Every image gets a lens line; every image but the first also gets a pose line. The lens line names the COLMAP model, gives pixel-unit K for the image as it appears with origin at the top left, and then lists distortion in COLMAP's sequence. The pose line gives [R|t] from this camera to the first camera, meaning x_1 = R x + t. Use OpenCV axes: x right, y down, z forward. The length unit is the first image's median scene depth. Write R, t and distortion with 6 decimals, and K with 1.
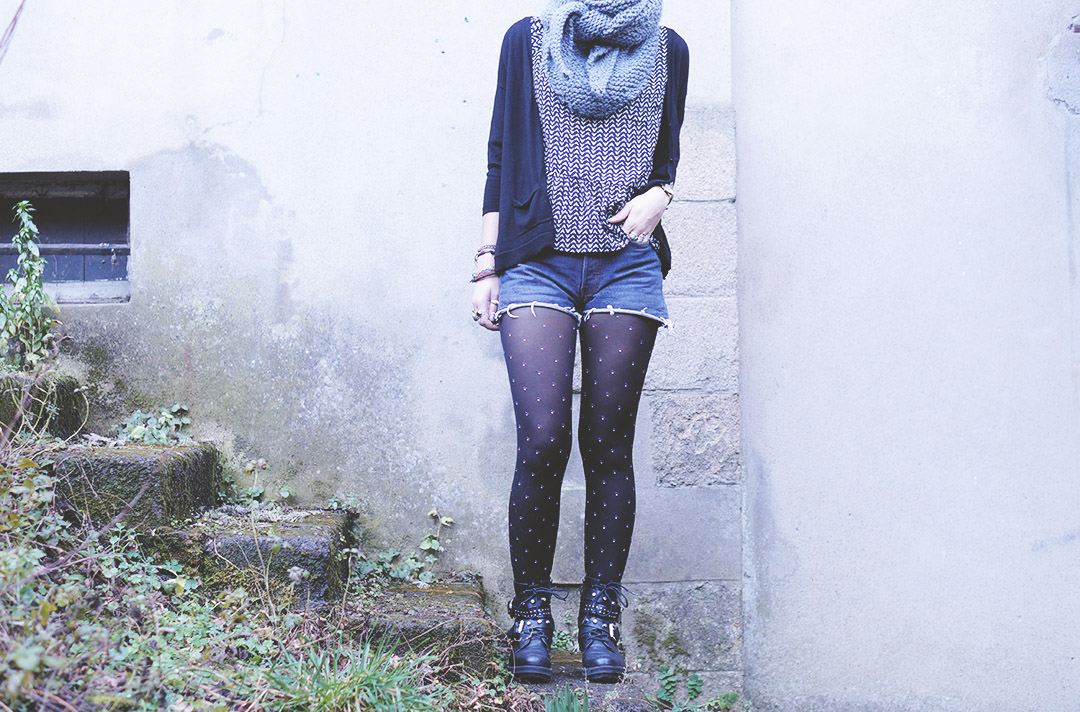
lens RADIAL K [[2445.1, 0, 540.0], [0, 2445.1, 356.0], [0, 0, 1]] dist [0.097054, -0.111057]
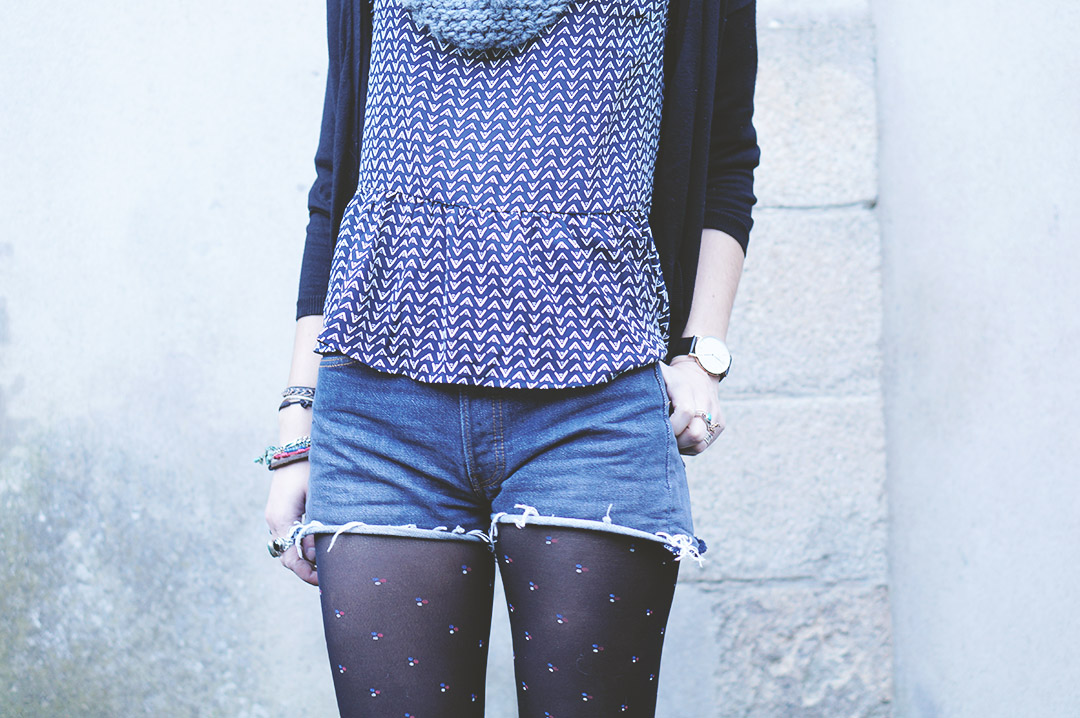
lens RADIAL K [[2367.6, 0, 540.0], [0, 2367.6, 359.0], [0, 0, 1]] dist [0.120199, 0.297839]
pose [[0.997983, -0.015904, -0.061453, 0.040435], [0.019272, 0.998322, 0.054606, -0.060281], [0.060482, -0.055680, 0.996615, 0.509116]]
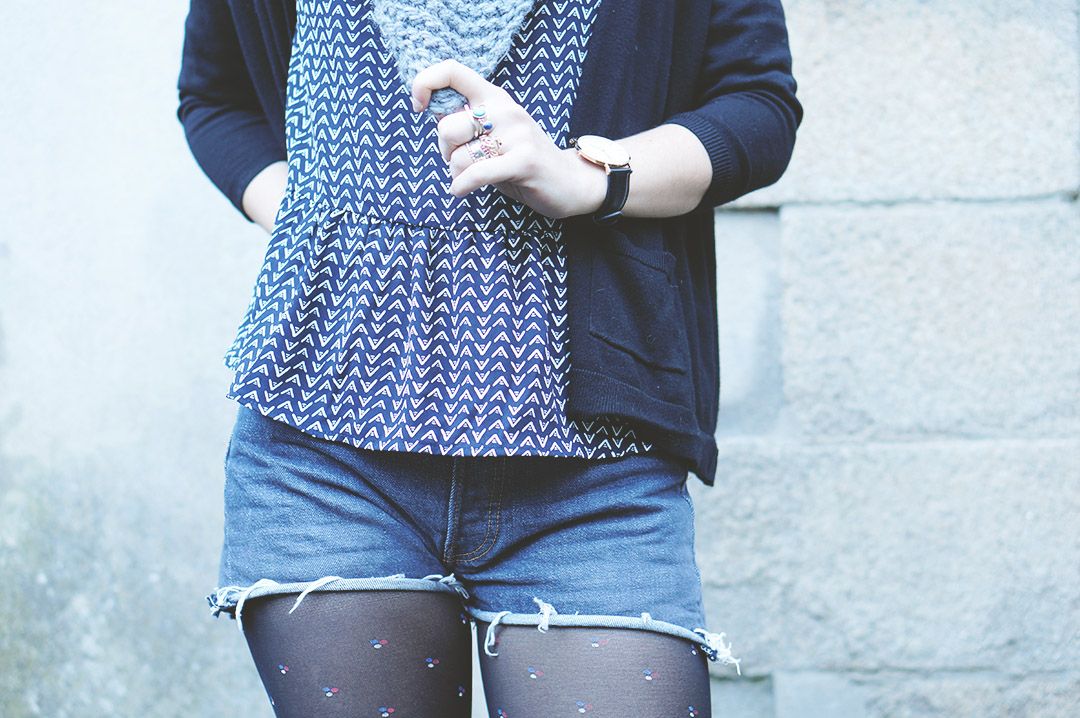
lens RADIAL K [[2367.6, 0, 540.0], [0, 2367.6, 359.0], [0, 0, 1]] dist [0.120199, 0.297839]
pose [[0.990617, -0.010315, -0.136275, 0.045847], [0.015672, 0.999143, 0.038299, -0.053732], [0.135763, -0.040075, 0.989930, 0.606860]]
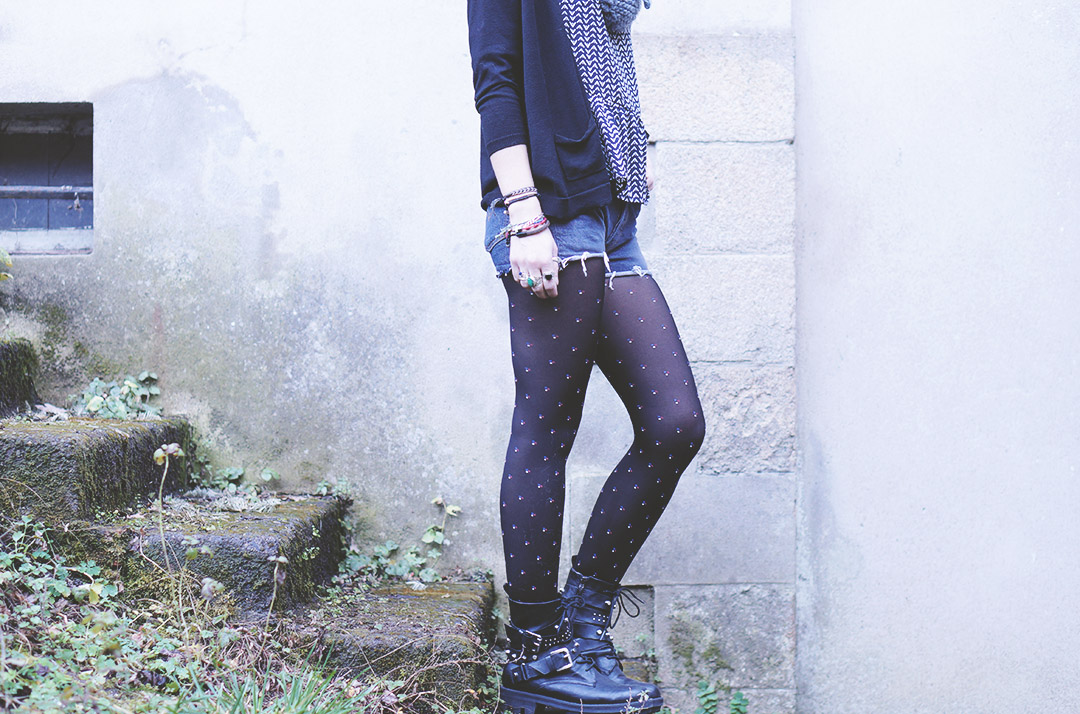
lens RADIAL K [[2445.1, 0, 540.0], [0, 2445.1, 357.0], [0, 0, 1]] dist [0.097054, -0.111057]
pose [[0.998713, 0.011258, -0.049449, 0.034616], [-0.010488, 0.999820, 0.015807, -0.000729], [0.049618, -0.015268, 0.998652, 0.137940]]
